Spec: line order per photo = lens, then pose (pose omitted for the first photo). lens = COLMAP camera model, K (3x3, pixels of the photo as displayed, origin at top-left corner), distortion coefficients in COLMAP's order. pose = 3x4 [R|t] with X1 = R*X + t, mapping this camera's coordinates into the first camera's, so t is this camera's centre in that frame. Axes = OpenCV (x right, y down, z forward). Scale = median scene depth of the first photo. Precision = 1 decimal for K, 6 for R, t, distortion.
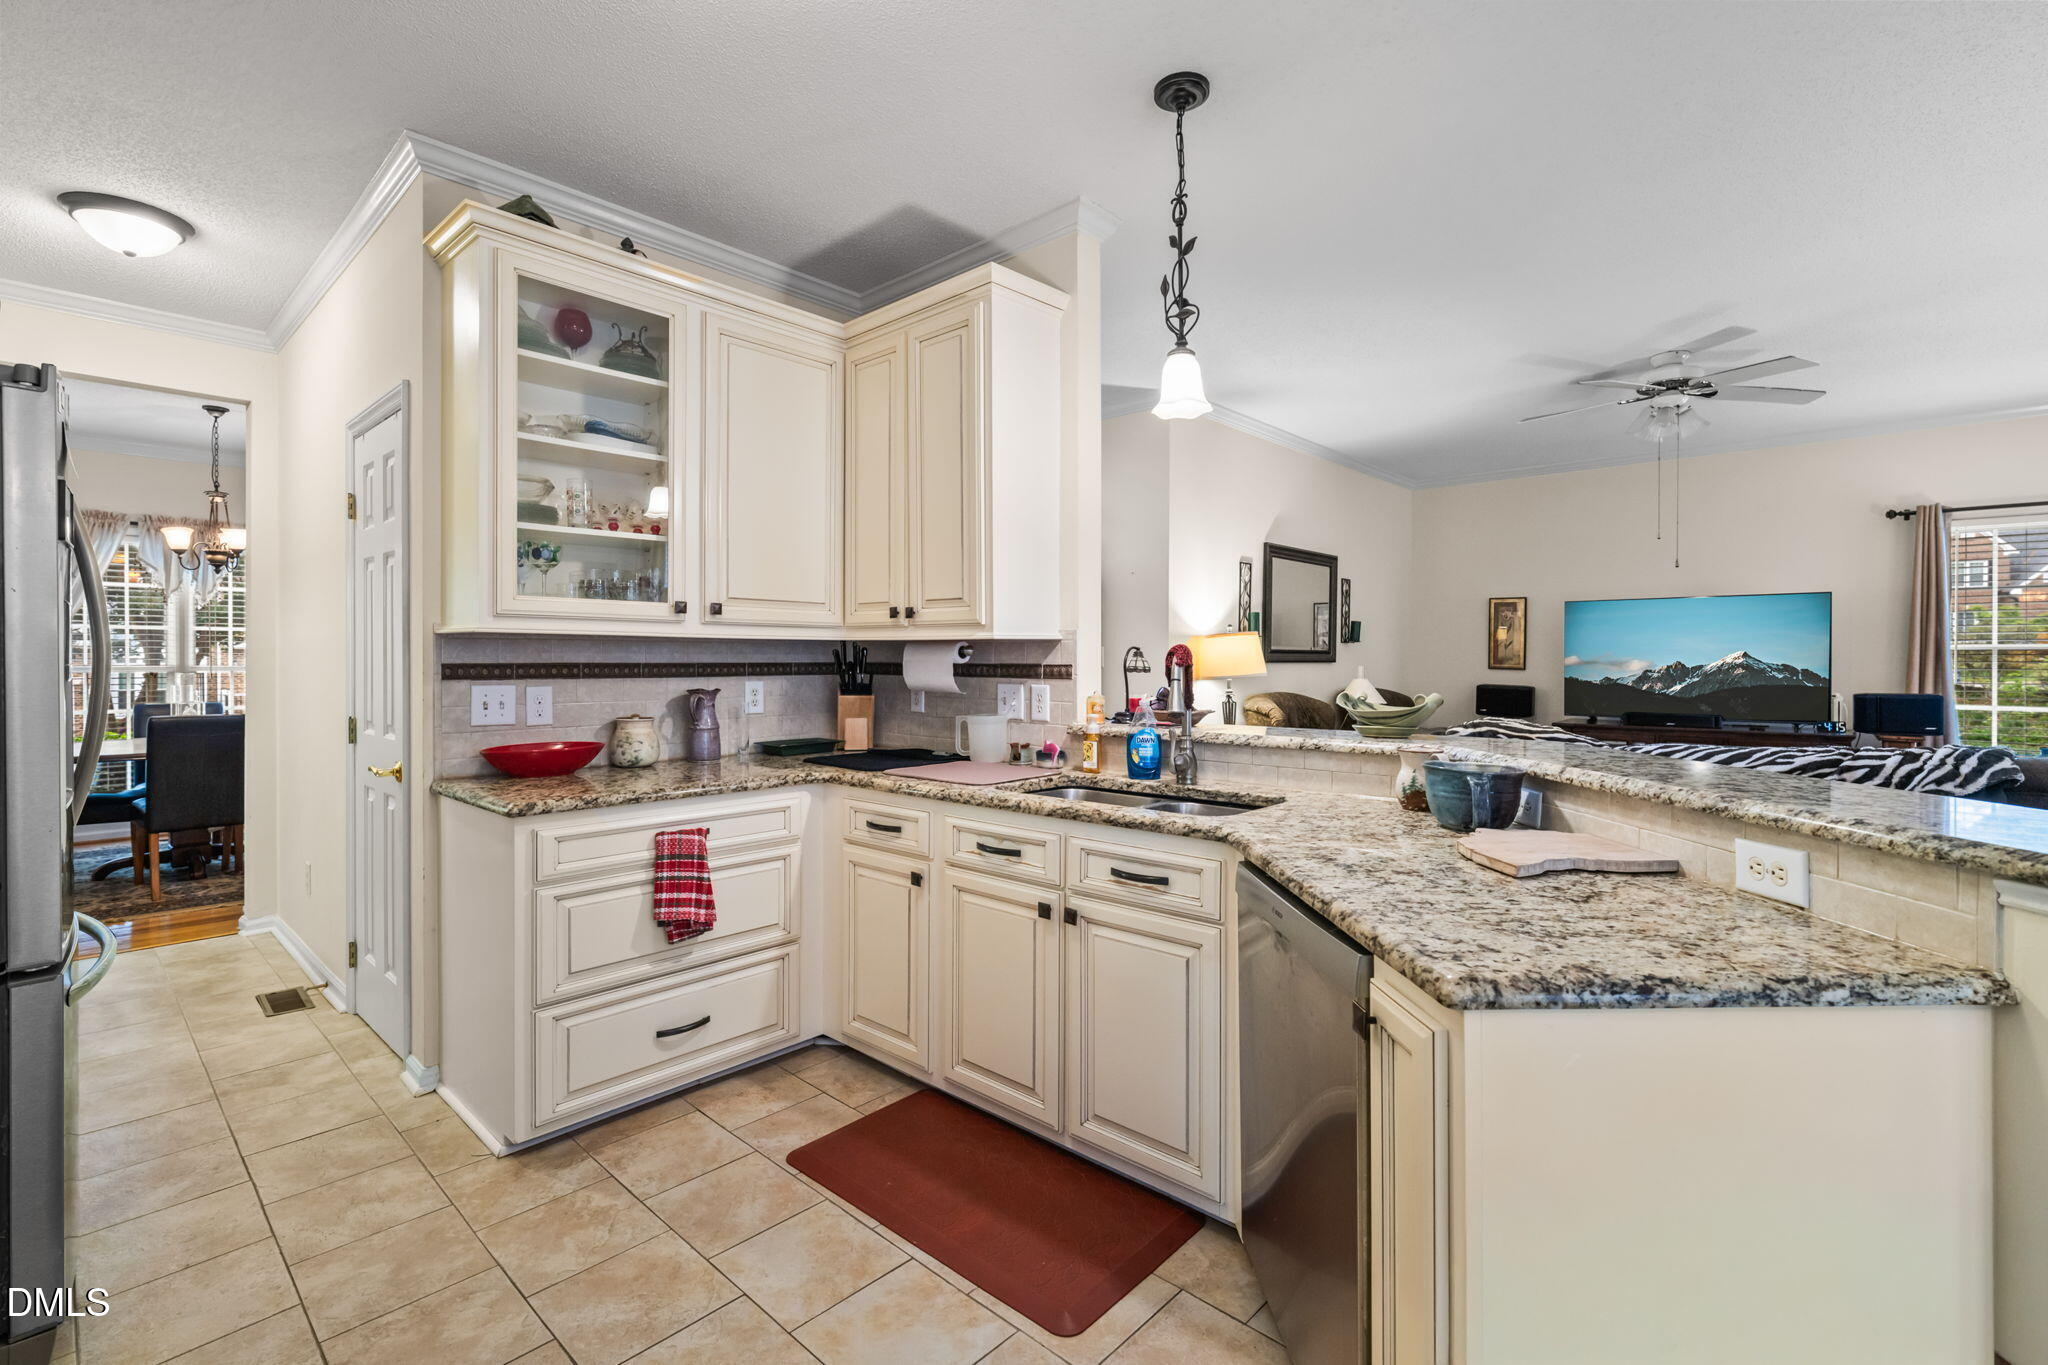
lens RADIAL K [[949.8, 0, 990.7], [0, 949.8, 654.4], [0, 0, 1]] dist [0.011065, -0.001048]
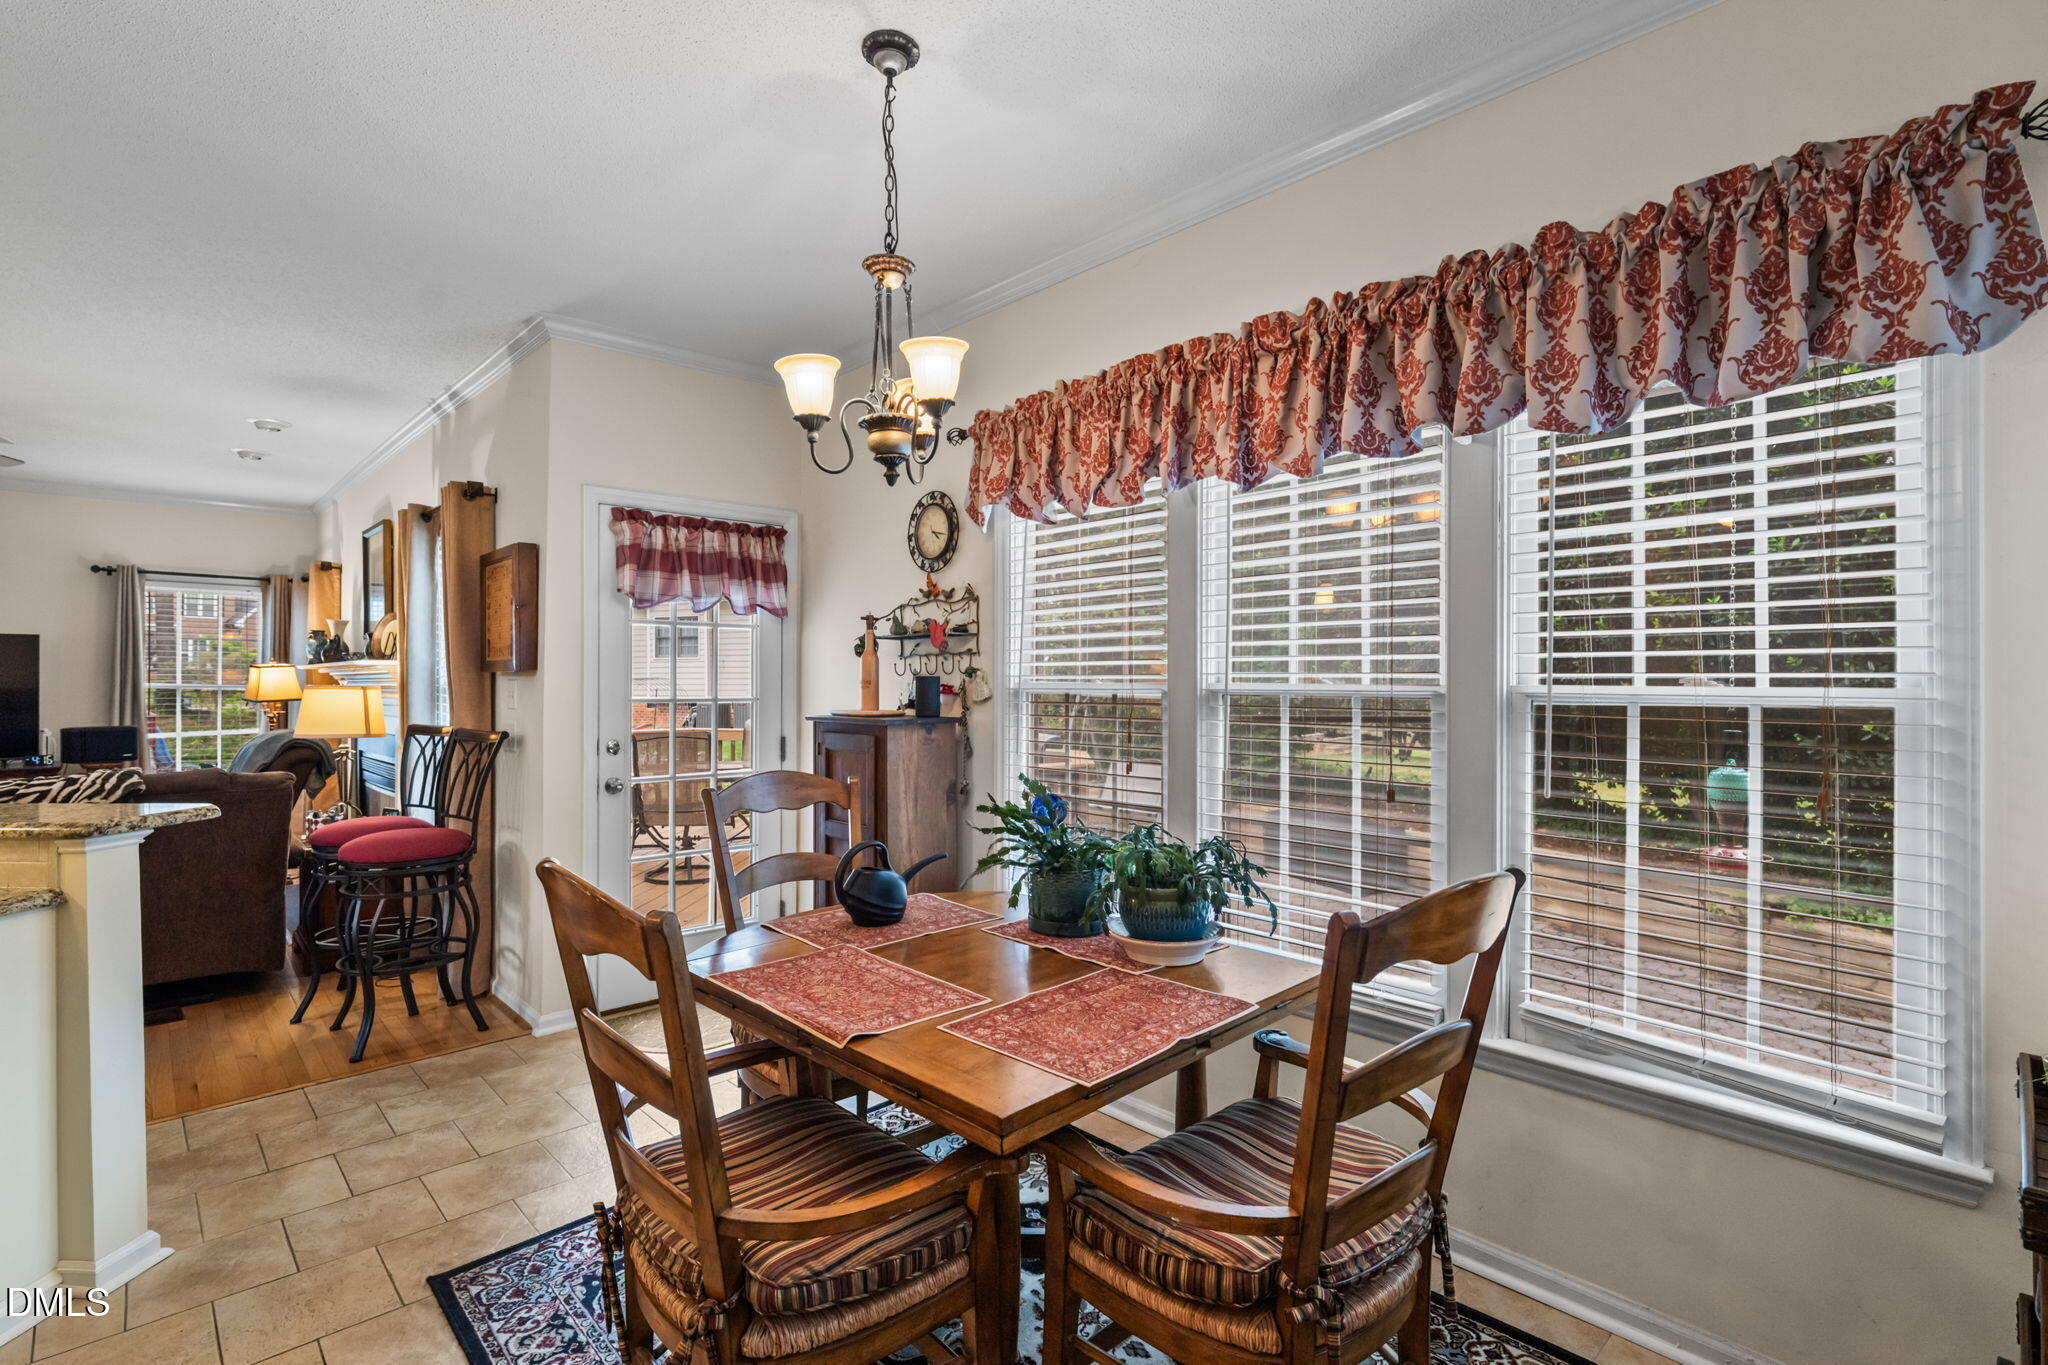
lens RADIAL K [[975.7, 0, 1075.8], [0, 975.7, 681.8], [0, 0, 1]] dist [0.003554, -0.004010]
pose [[0.054440, -0.008901, 0.998477, -0.171919], [0.001702, 0.999960, 0.008822, -0.022058], [-0.998516, 0.001219, 0.054453, -0.247488]]
